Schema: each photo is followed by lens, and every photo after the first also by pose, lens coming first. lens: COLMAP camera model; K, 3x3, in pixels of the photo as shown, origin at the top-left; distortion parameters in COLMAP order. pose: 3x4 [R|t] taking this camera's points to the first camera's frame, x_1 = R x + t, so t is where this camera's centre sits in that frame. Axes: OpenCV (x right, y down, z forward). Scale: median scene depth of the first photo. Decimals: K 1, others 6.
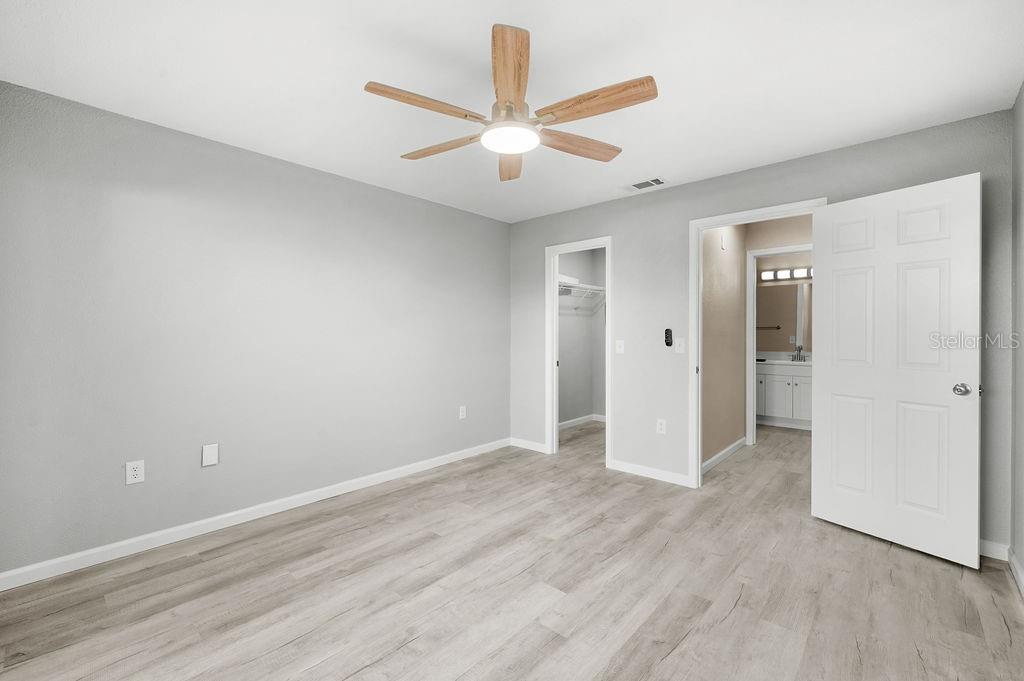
lens RADIAL K [[428.5, 0, 511.3], [0, 428.5, 334.3], [0, 0, 1]] dist [-0.001241, 0.000431]
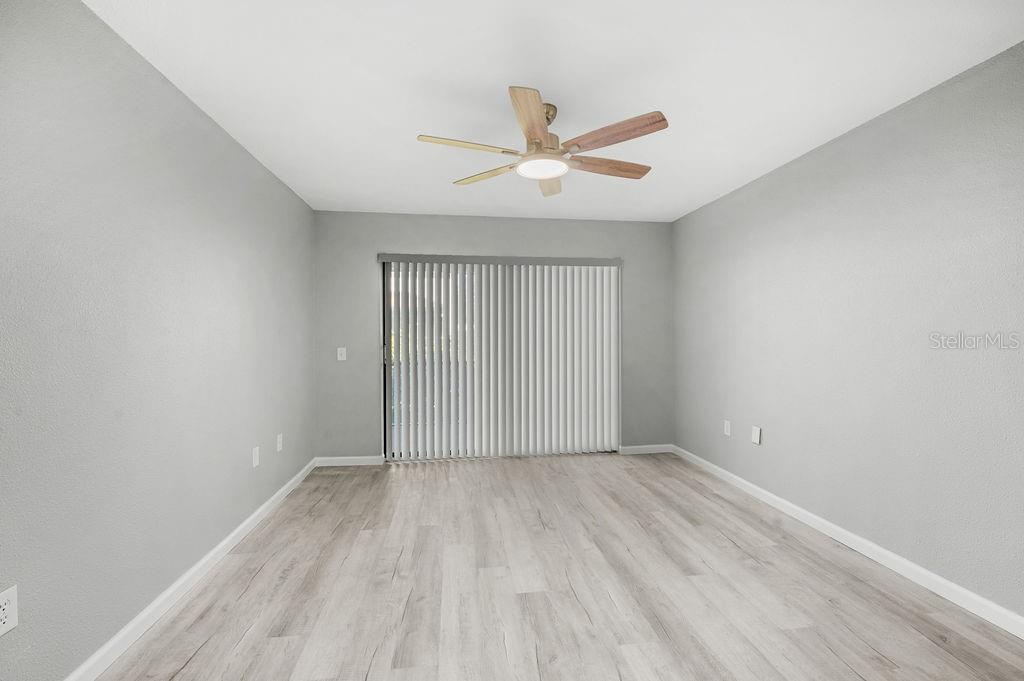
lens RADIAL K [[428.5, 0, 511.0], [0, 428.5, 338.4], [0, 0, 1]] dist [-0.001241, 0.000431]
pose [[-0.648295, 0.006521, -0.761361, 0.805493], [0.001993, 0.999974, 0.006868, -0.008933], [0.761387, 0.002935, -0.648291, 1.457904]]
